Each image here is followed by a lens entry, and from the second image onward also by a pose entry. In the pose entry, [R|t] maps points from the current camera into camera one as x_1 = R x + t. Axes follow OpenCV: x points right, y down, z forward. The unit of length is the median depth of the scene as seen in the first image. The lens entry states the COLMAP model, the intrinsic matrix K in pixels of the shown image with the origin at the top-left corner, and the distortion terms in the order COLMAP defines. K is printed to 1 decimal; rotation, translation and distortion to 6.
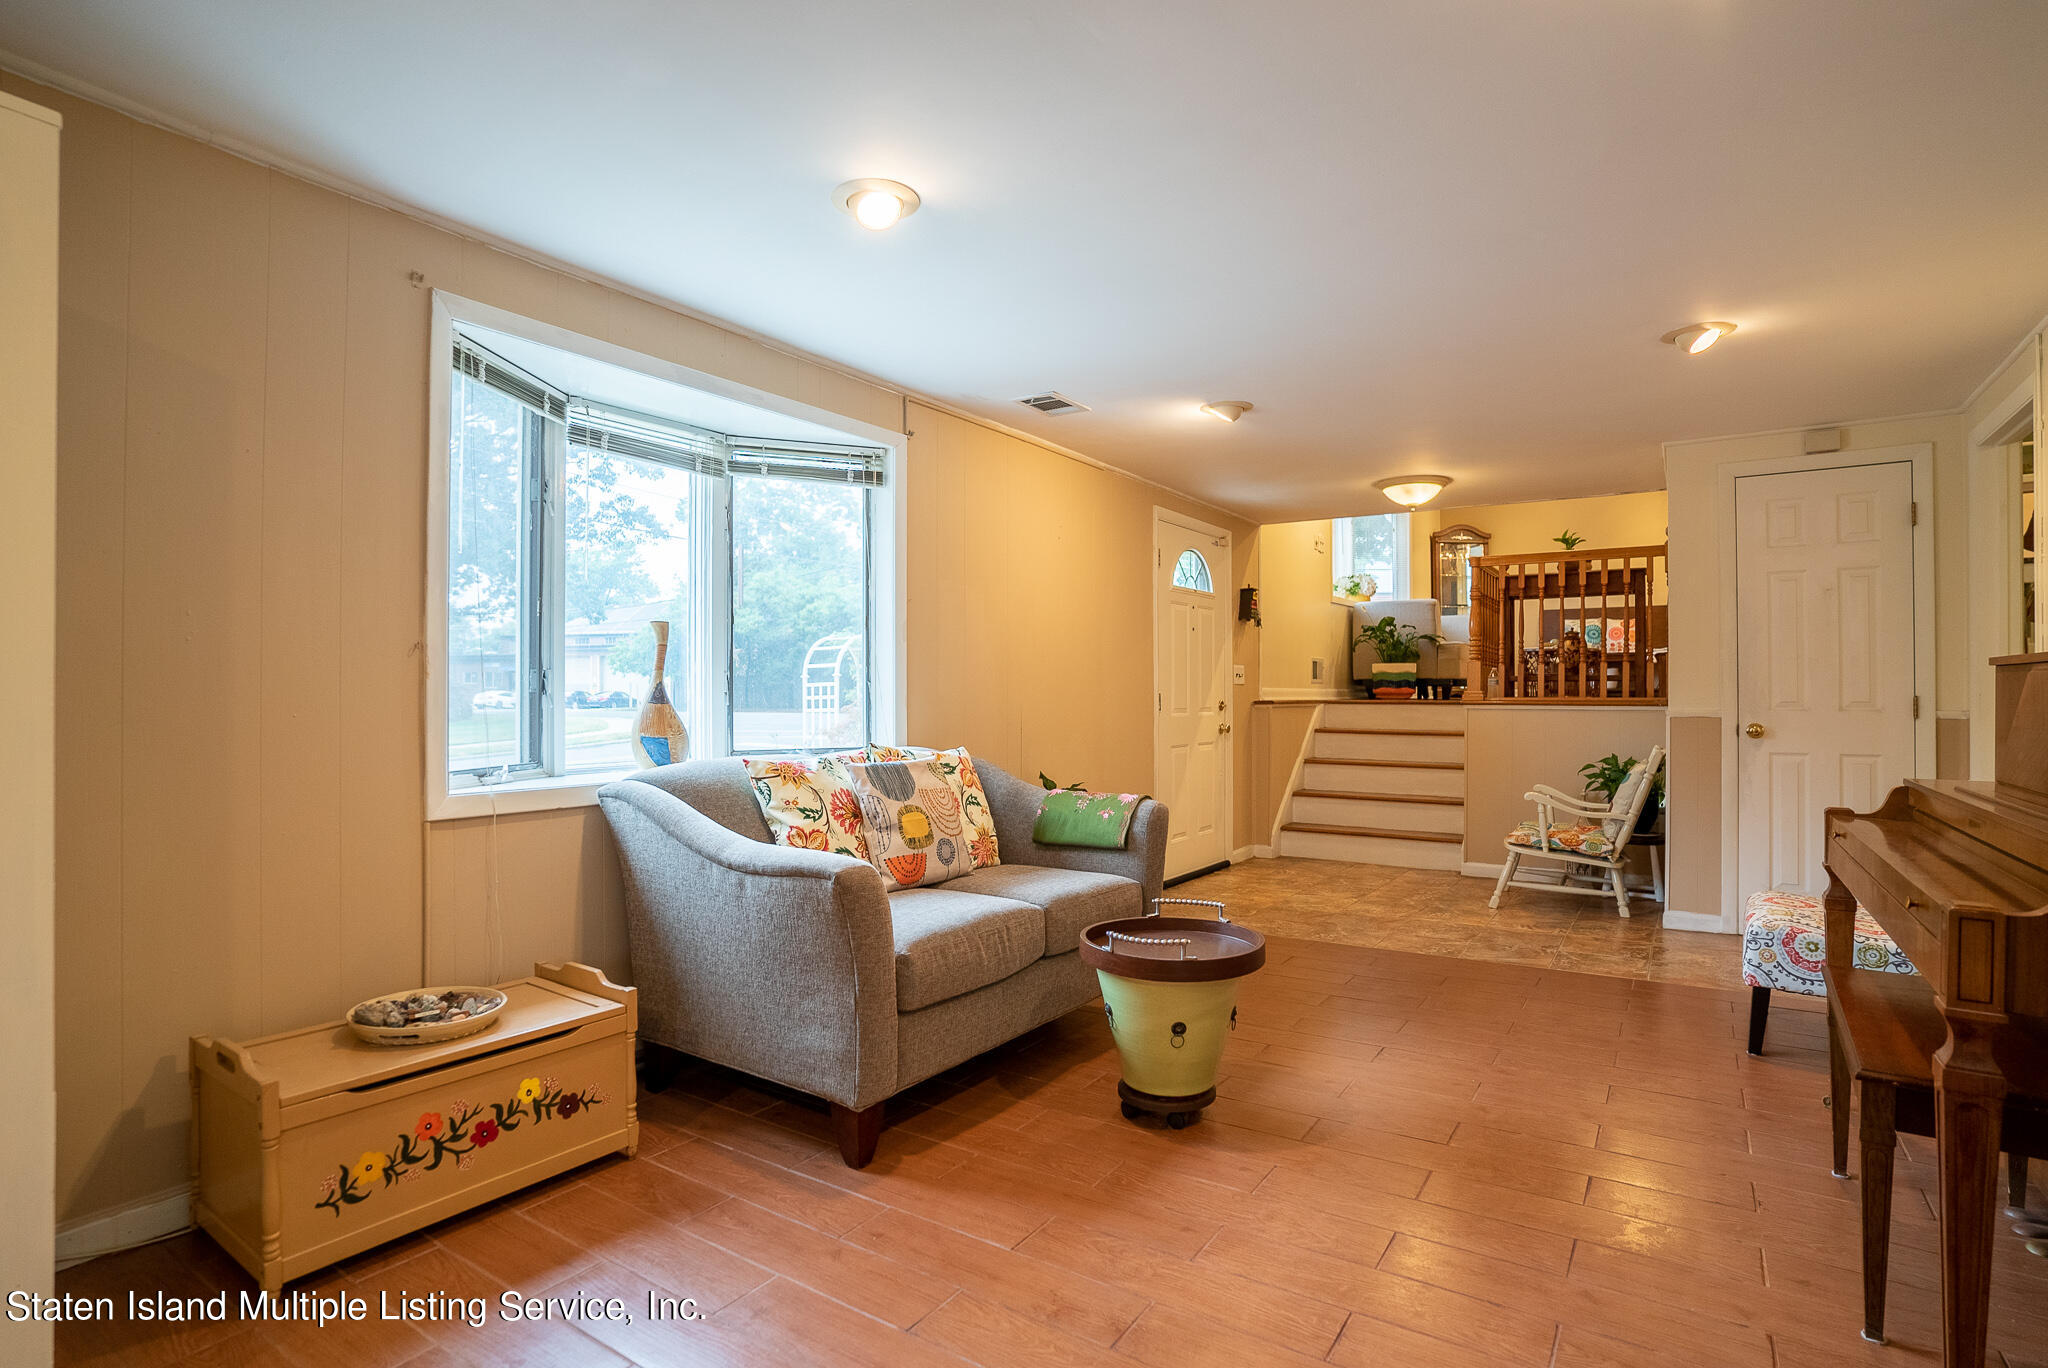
lens RADIAL K [[1017.8, 0, 1024.0], [0, 1017.8, 684.0], [0, 0, 1]] dist [-0.079457, 0.038803]
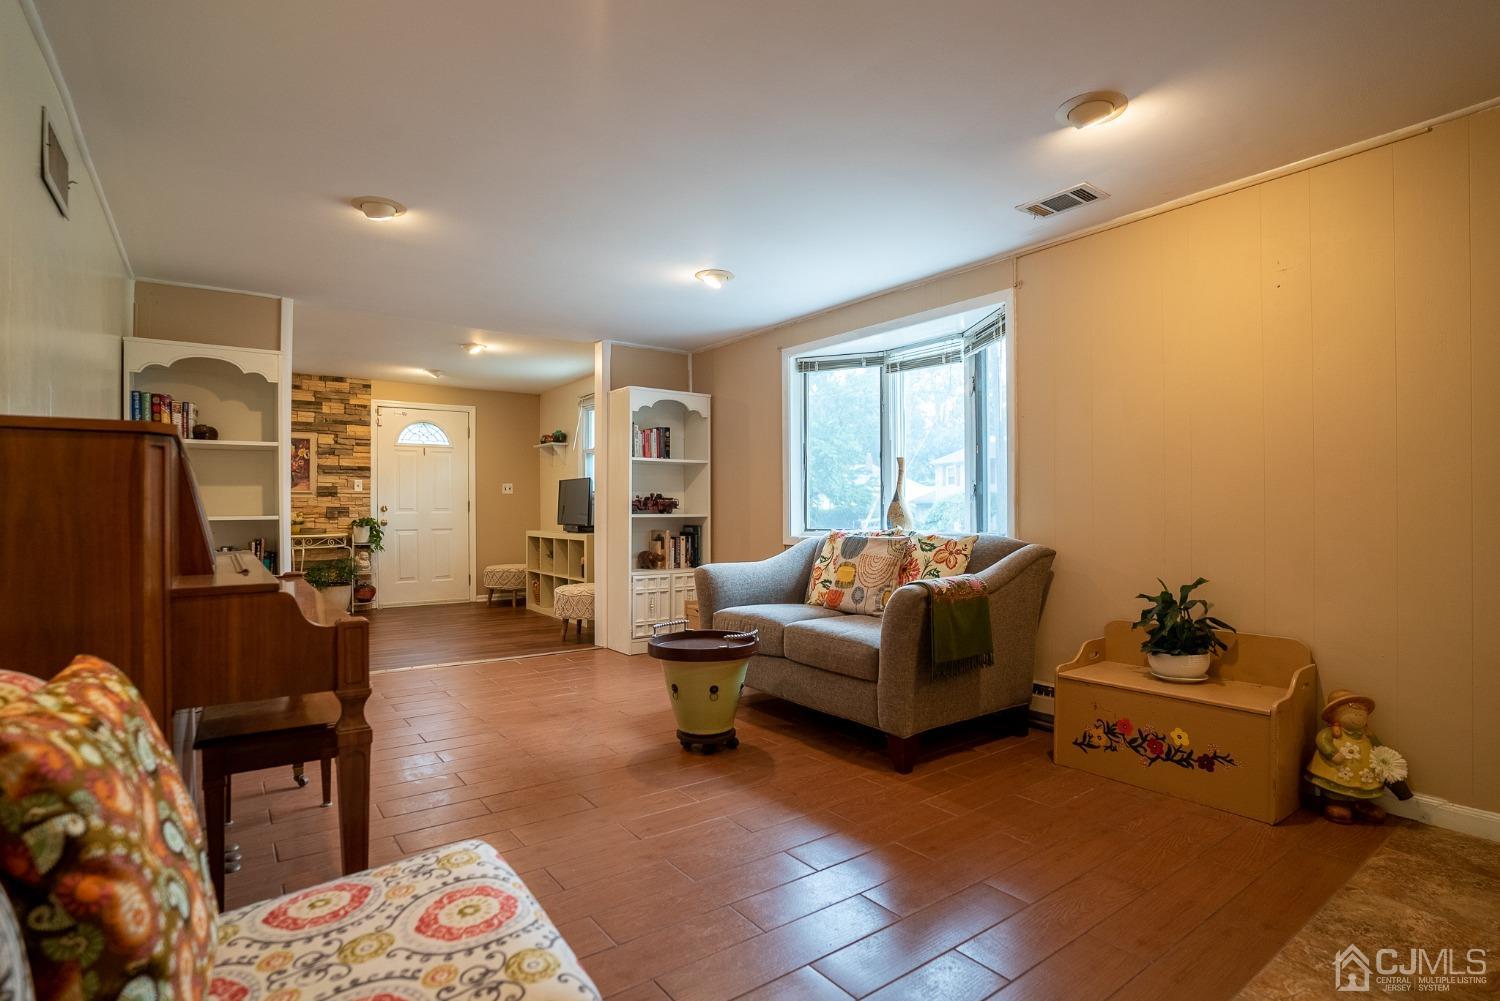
lens RADIAL K [[767.0, 0, 752.4], [0, 767.0, 504.2], [0, 0, 1]] dist [-0.080795, 0.041917]
pose [[-0.340380, -0.010462, -0.940230, 0.846747], [0.001108, 0.999933, -0.011527, 0.031879], [0.940287, -0.004965, -0.340346, 0.985910]]
